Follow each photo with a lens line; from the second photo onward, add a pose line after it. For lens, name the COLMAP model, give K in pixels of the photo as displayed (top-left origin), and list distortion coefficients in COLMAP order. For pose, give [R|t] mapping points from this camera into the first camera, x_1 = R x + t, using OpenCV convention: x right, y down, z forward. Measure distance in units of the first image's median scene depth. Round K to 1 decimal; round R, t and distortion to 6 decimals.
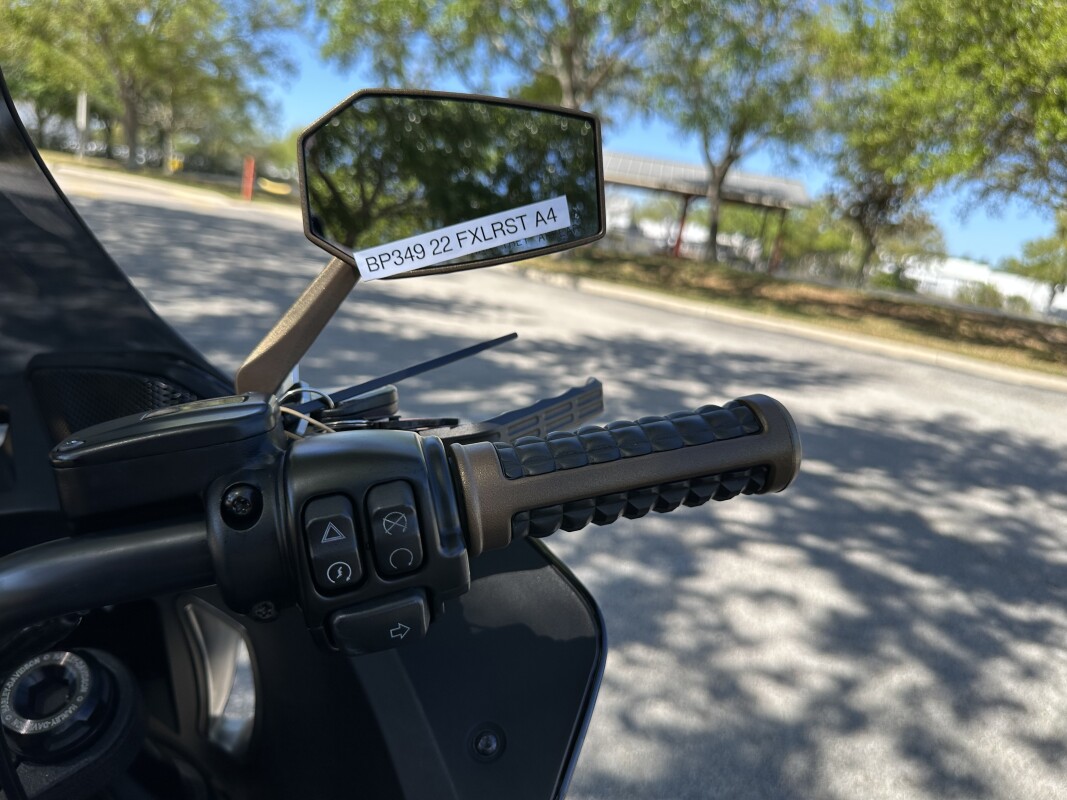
lens RADIAL K [[755.2, 0, 526.2], [0, 755.2, 410.6], [0, 0, 1]] dist [0.013591, -0.034777]
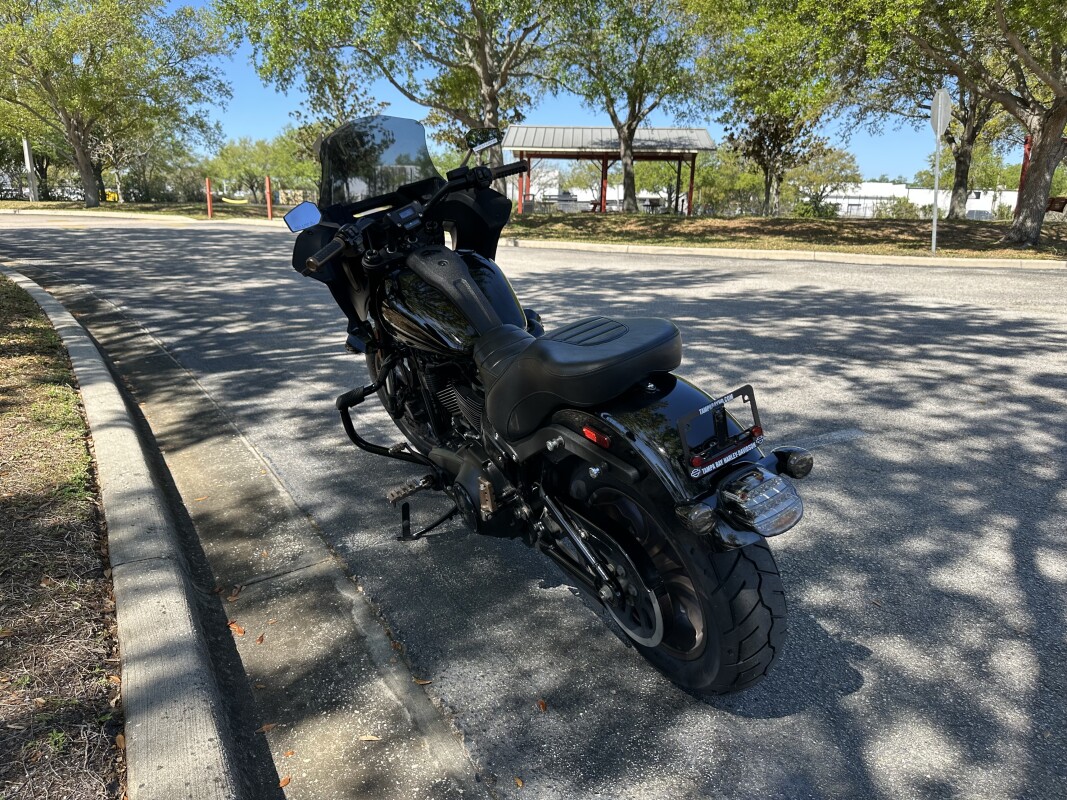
lens RADIAL K [[755.2, 0, 523.4], [0, 755.2, 414.5], [0, 0, 1]] dist [0.013591, -0.034777]
pose [[0.987277, -0.153781, 0.040440, -0.008841], [0.152560, 0.987784, 0.031748, 0.049072], [-0.044828, -0.025174, 0.998677, -0.146279]]
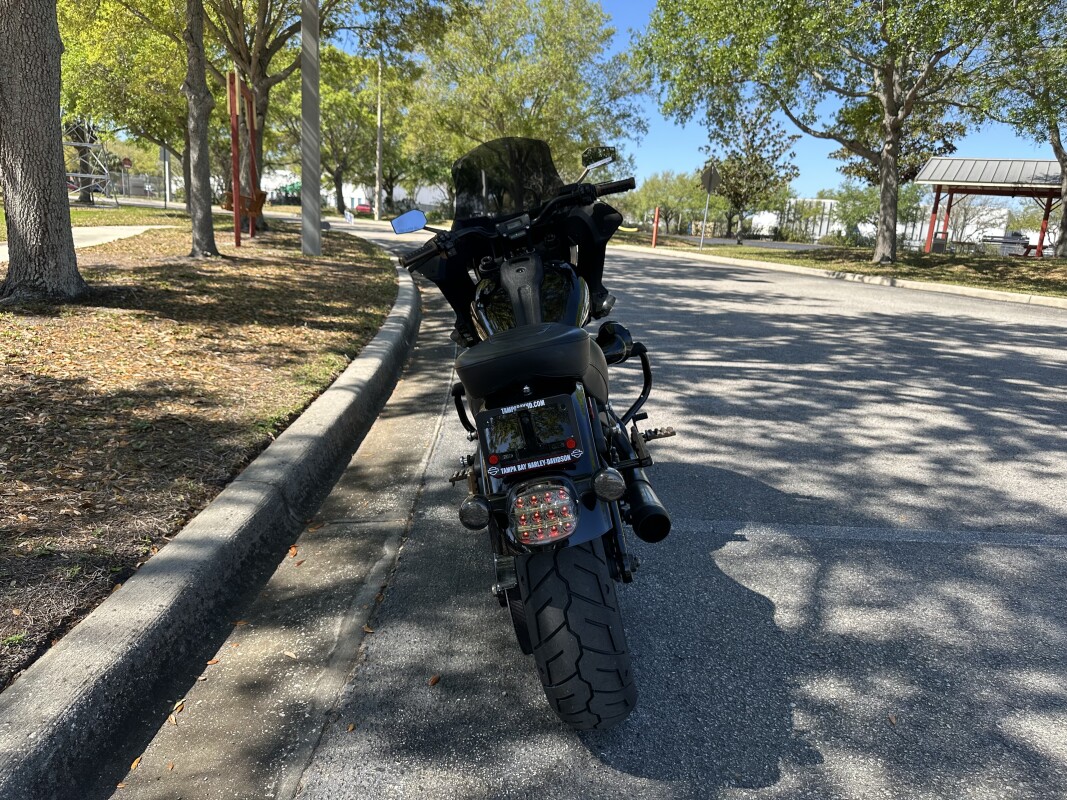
lens RADIAL K [[755.2, 0, 533.2], [0, 755.2, 401.1], [0, 0, 1]] dist [0.013591, -0.034777]
pose [[0.902461, -0.001828, -0.430768, 0.056619], [-0.024776, 0.998115, -0.056141, 0.058459], [0.430058, 0.061338, 0.900715, -0.137710]]
